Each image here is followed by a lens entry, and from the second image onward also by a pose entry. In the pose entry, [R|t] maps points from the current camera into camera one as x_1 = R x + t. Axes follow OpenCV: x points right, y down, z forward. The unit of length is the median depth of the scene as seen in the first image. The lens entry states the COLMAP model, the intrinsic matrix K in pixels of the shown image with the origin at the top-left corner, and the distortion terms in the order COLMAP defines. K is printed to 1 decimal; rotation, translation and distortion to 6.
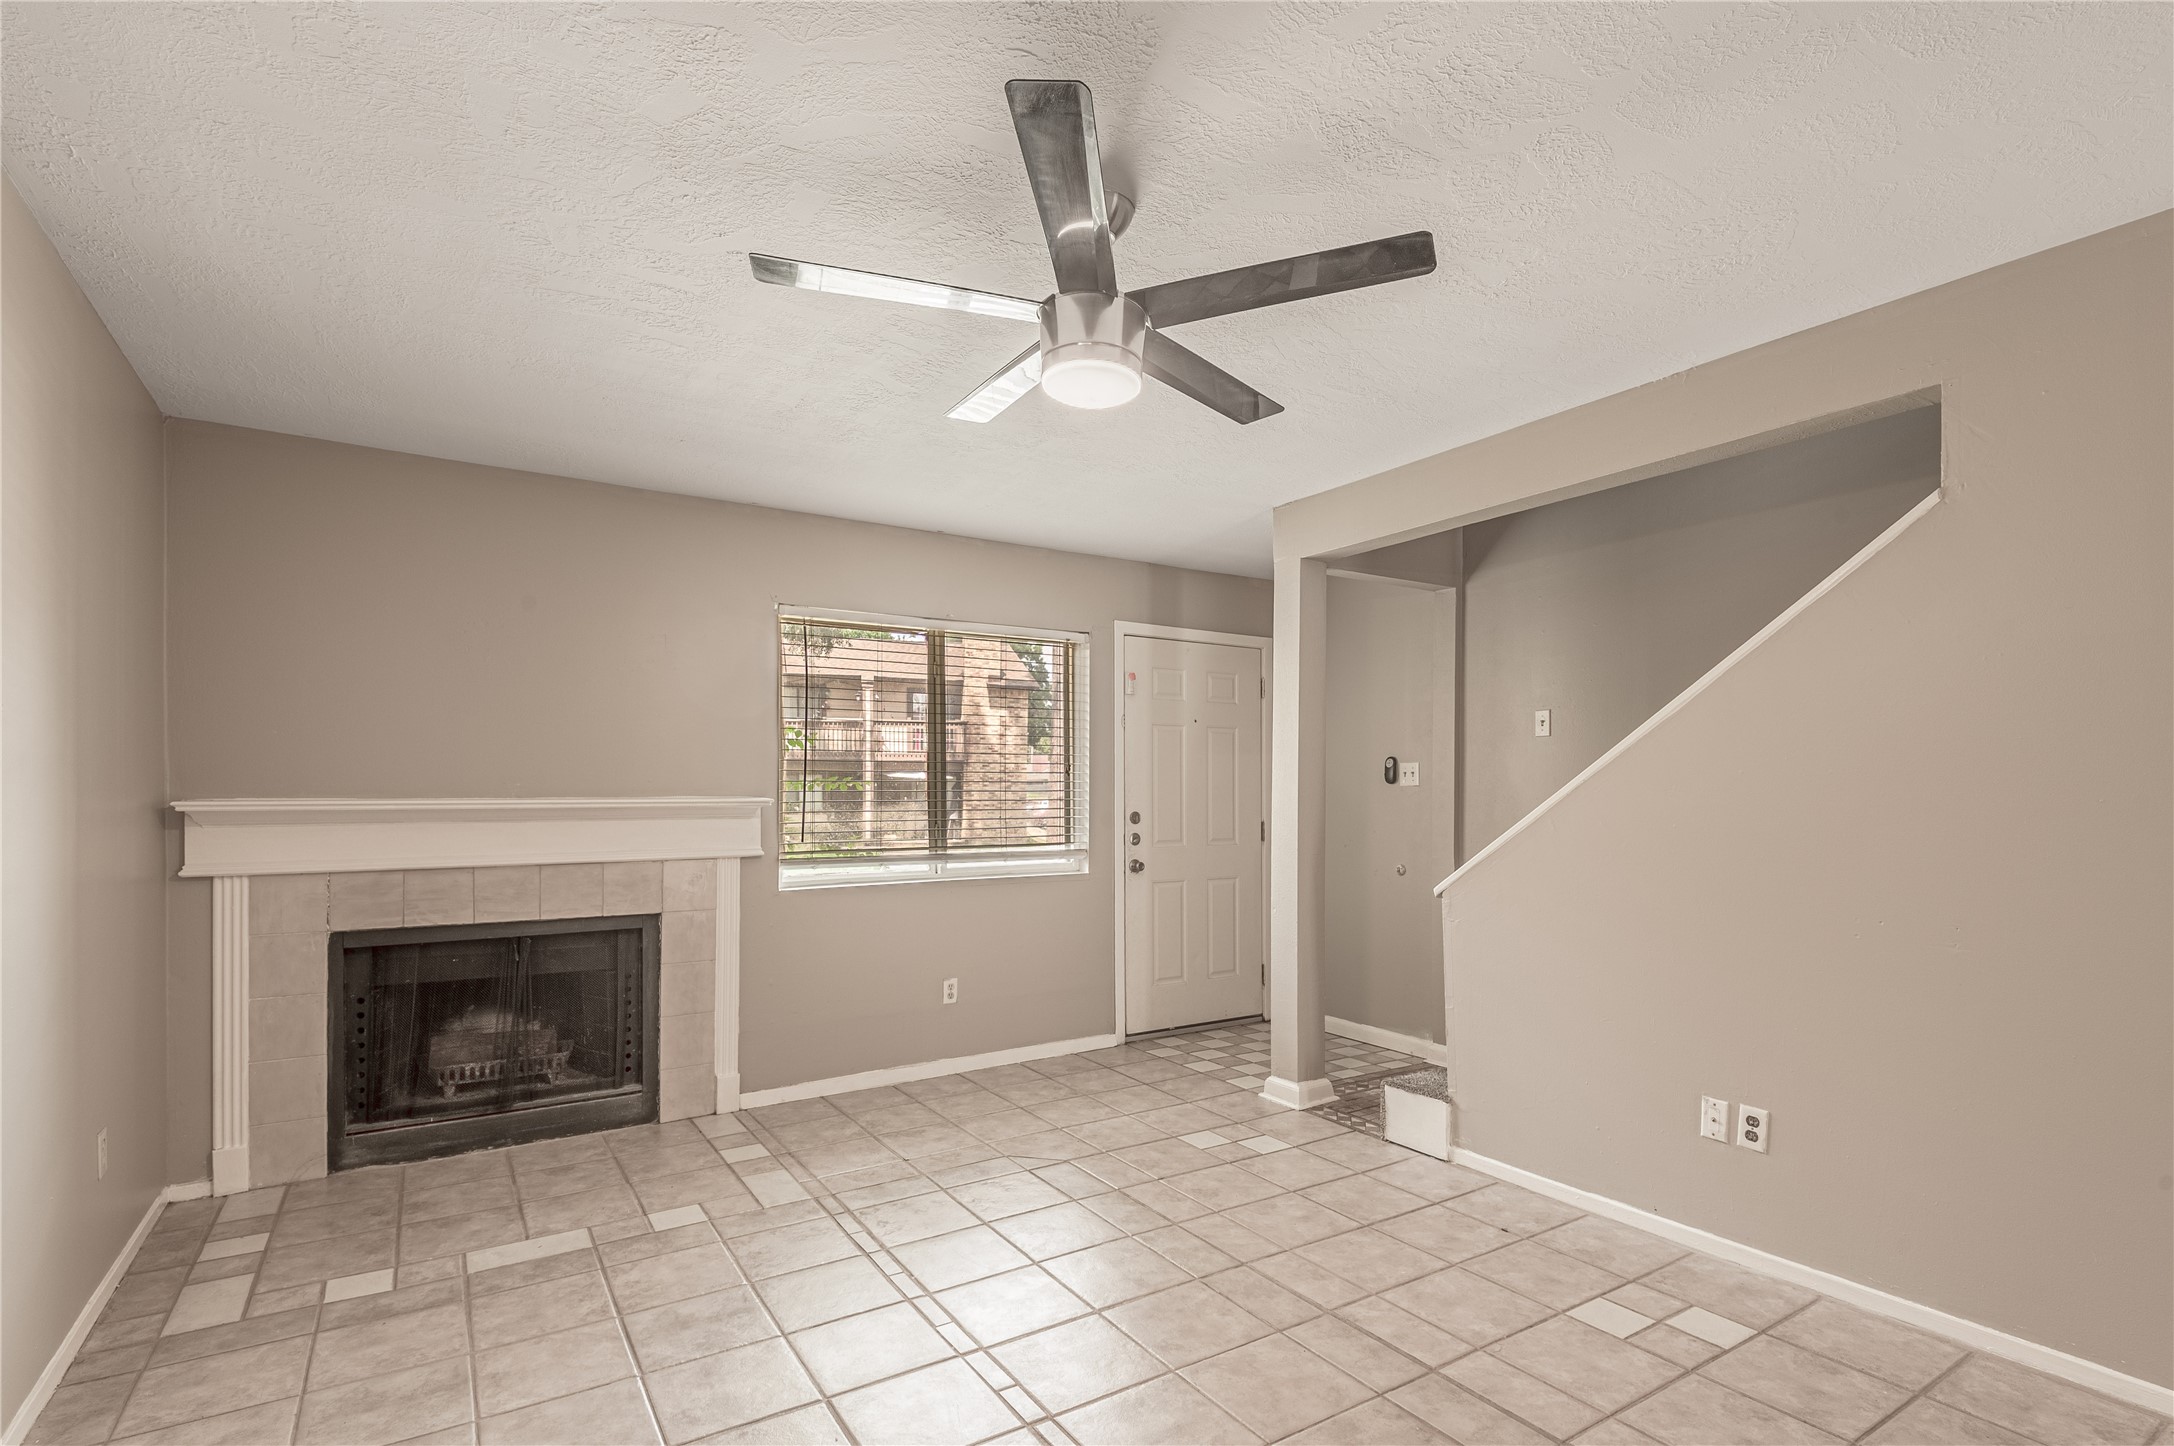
lens RADIAL K [[1046.7, 0, 1112.9], [0, 1046.7, 791.9], [0, 0, 1]] dist [0.067610, -0.040810]
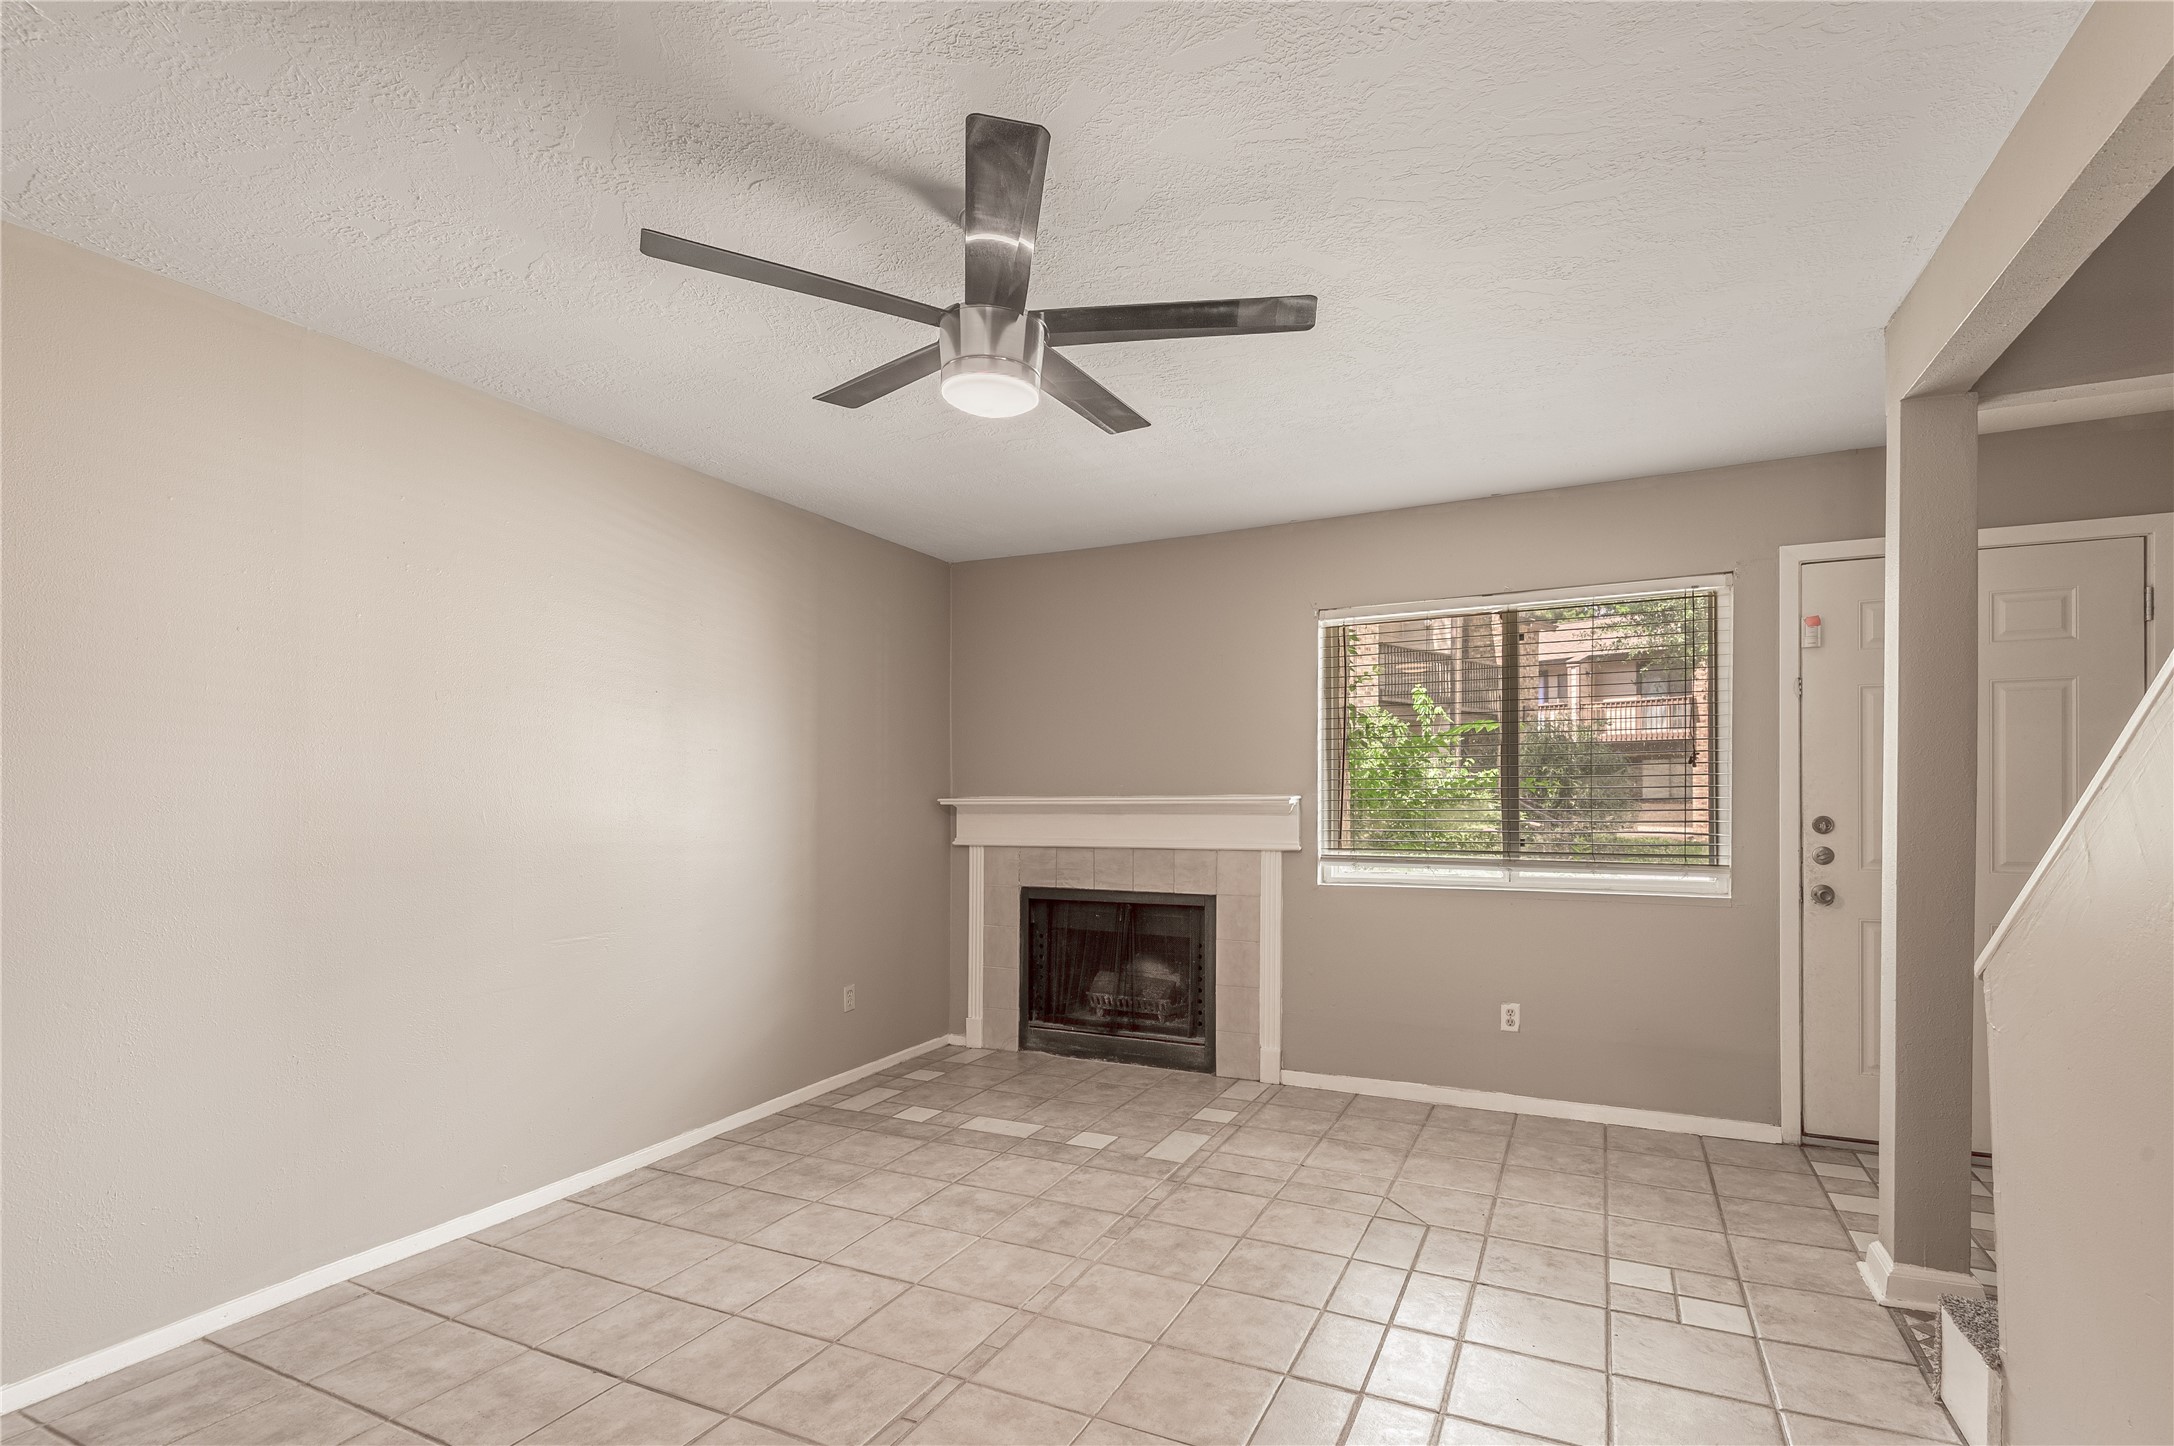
lens RADIAL K [[1046.7, 0, 1112.9], [0, 1046.7, 791.9], [0, 0, 1]] dist [0.067610, -0.040810]
pose [[0.527305, -0.001601, -0.849674, 0.521483], [0.006028, 0.999980, 0.001857, -0.001853], [0.849654, -0.006101, 0.527305, 0.317856]]
